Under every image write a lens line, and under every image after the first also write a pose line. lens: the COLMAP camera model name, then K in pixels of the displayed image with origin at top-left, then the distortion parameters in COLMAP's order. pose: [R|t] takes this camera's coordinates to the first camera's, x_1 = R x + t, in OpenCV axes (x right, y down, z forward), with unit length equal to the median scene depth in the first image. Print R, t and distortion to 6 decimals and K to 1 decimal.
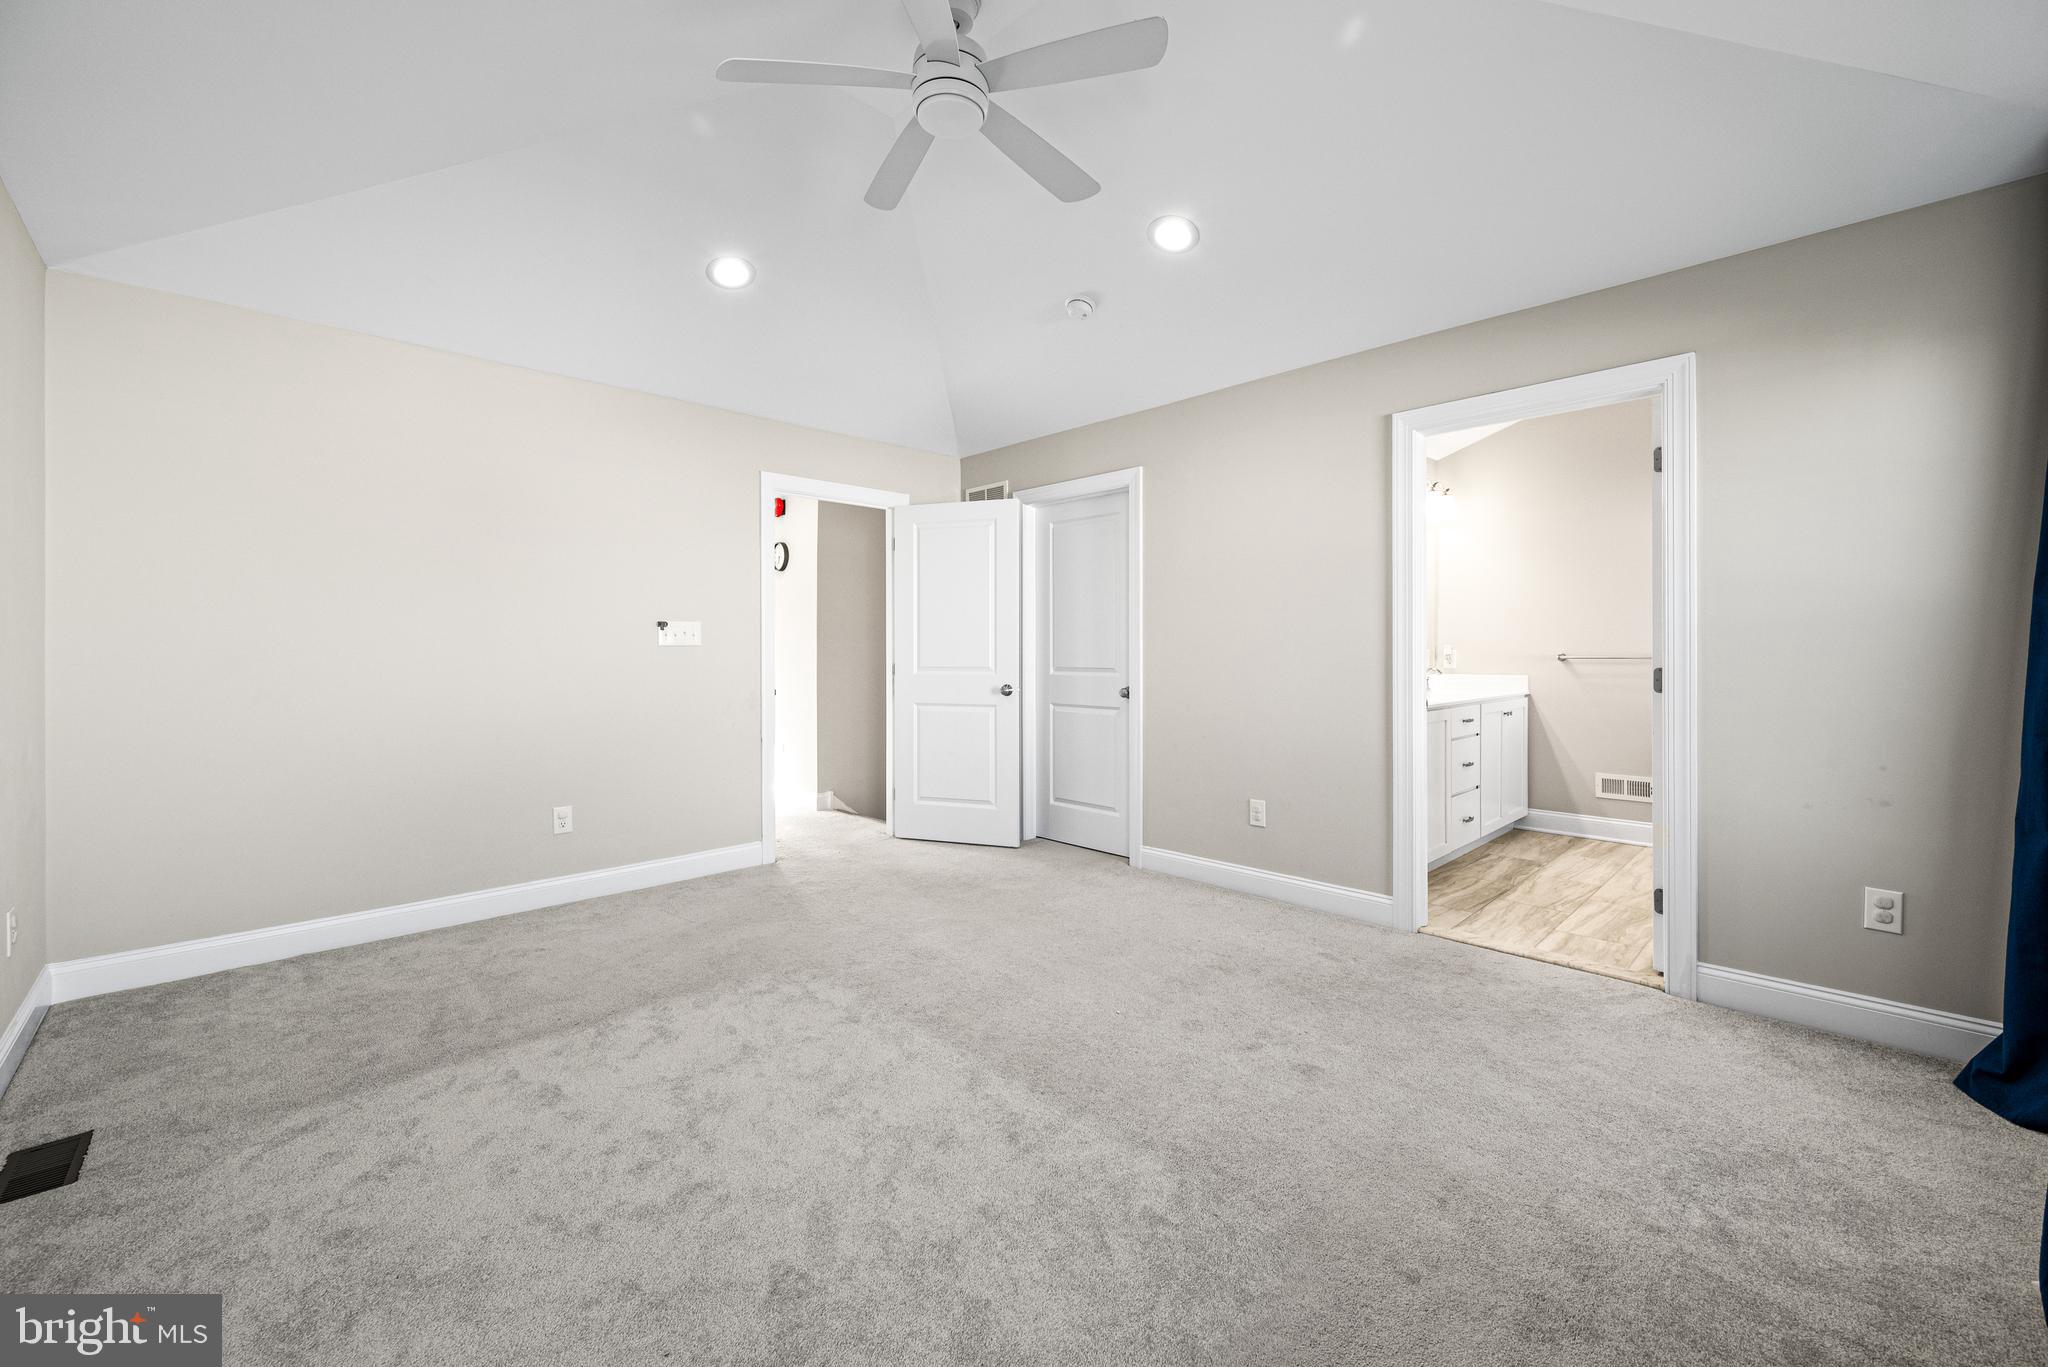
lens RADIAL K [[816.1, 0, 1020.8], [0, 816.1, 647.6], [0, 0, 1]] dist [-0.004811, 0.000321]
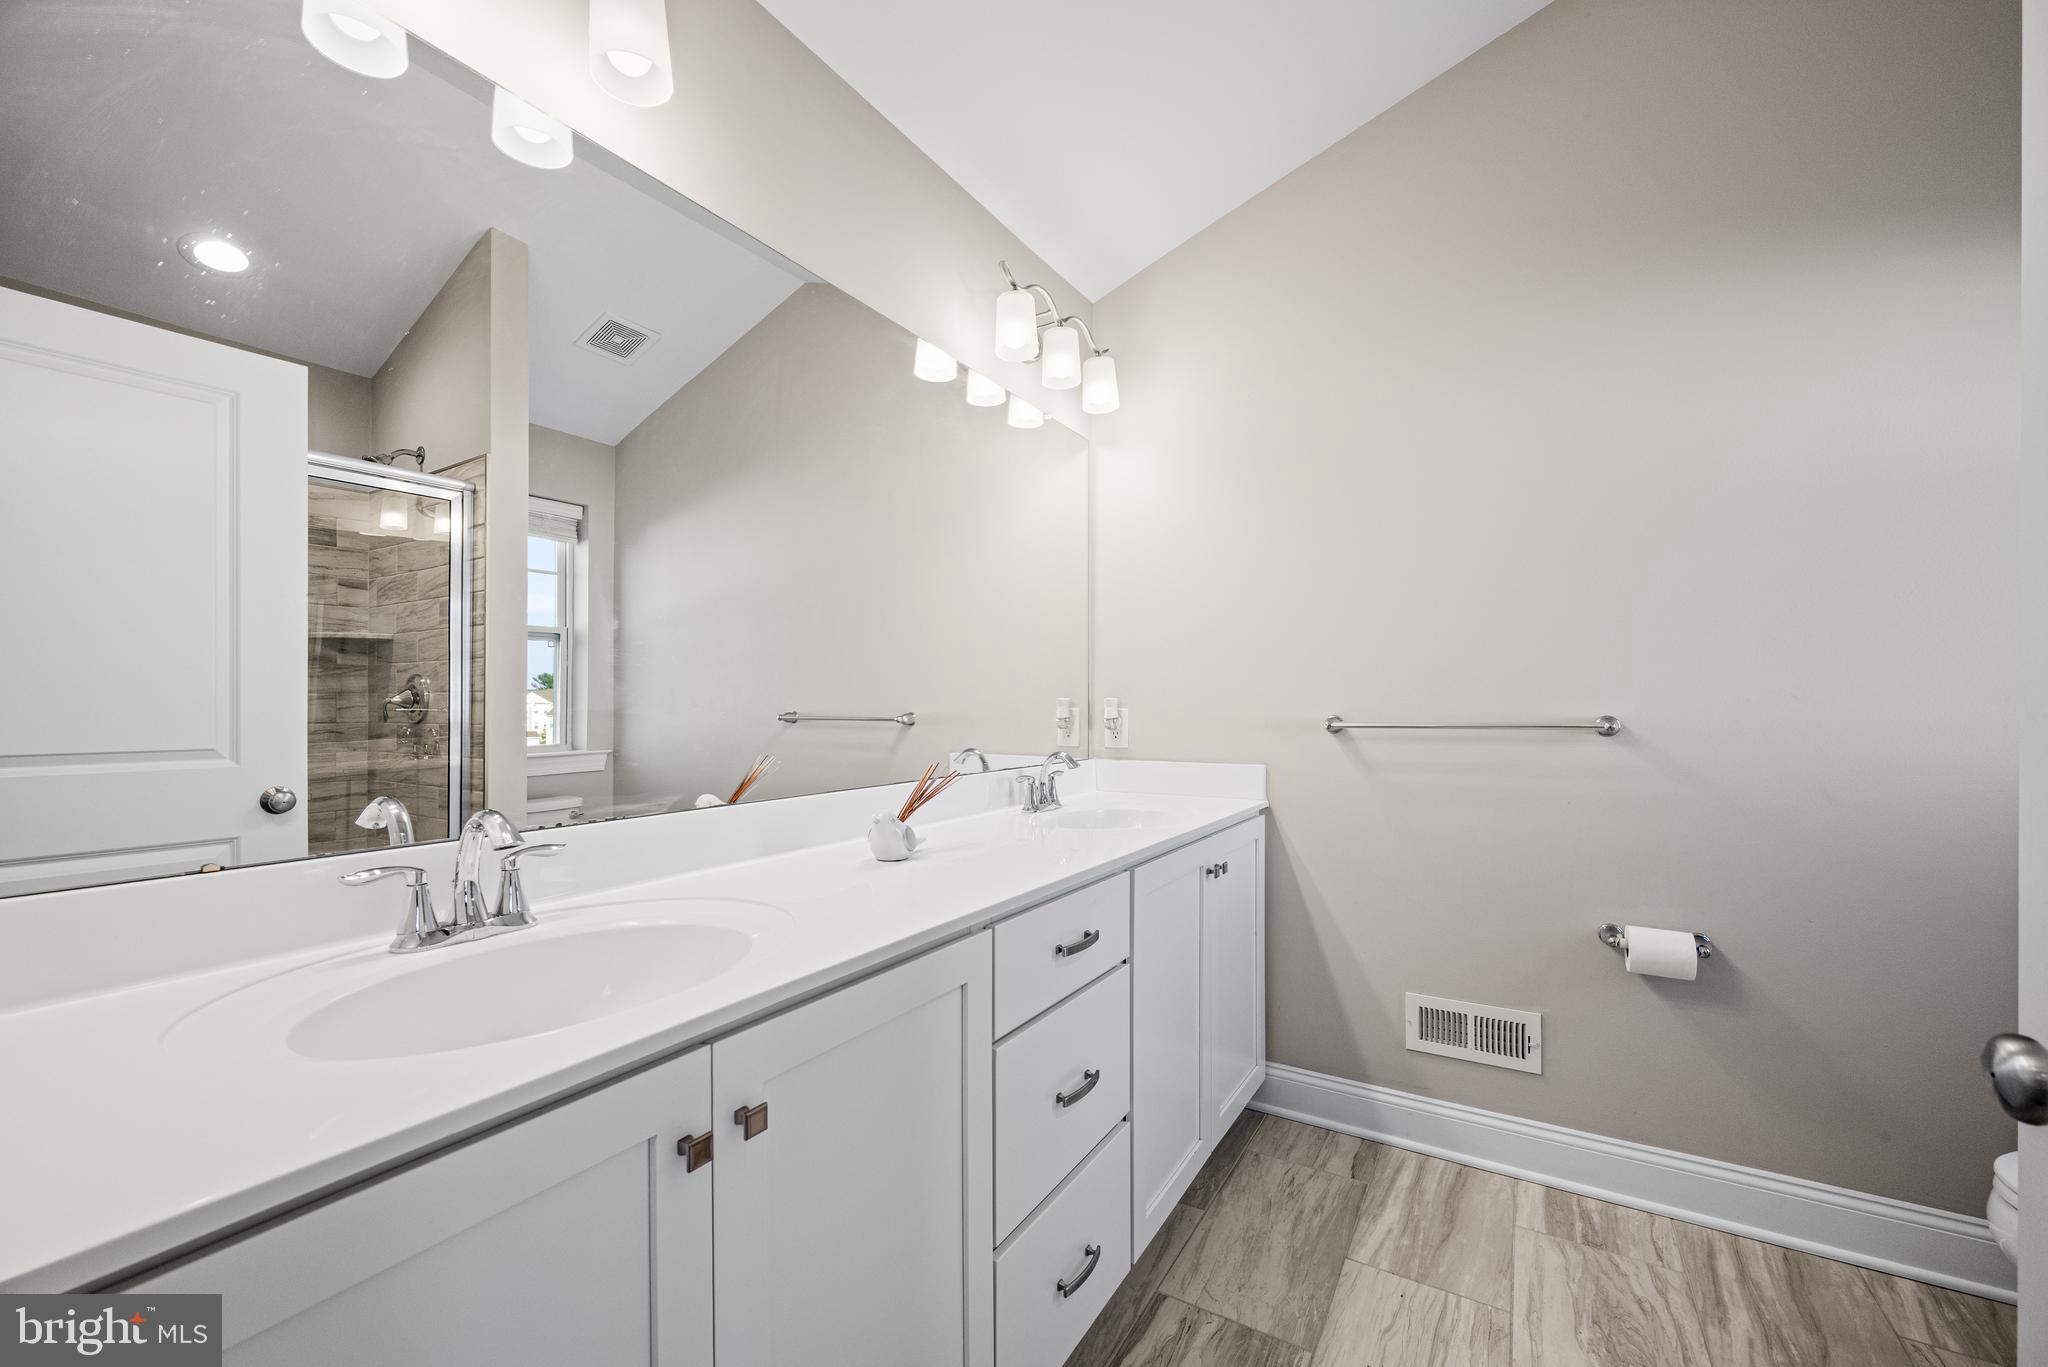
lens RADIAL K [[816.1, 0, 1016.2], [0, 816.1, 694.4], [0, 0, 1]] dist [-0.004811, 0.000321]
pose [[0.965867, 0.008002, 0.258916, 0.391174], [-0.001793, 0.999705, -0.024207, 0.007118], [-0.259033, 0.022917, 0.965597, 0.628467]]
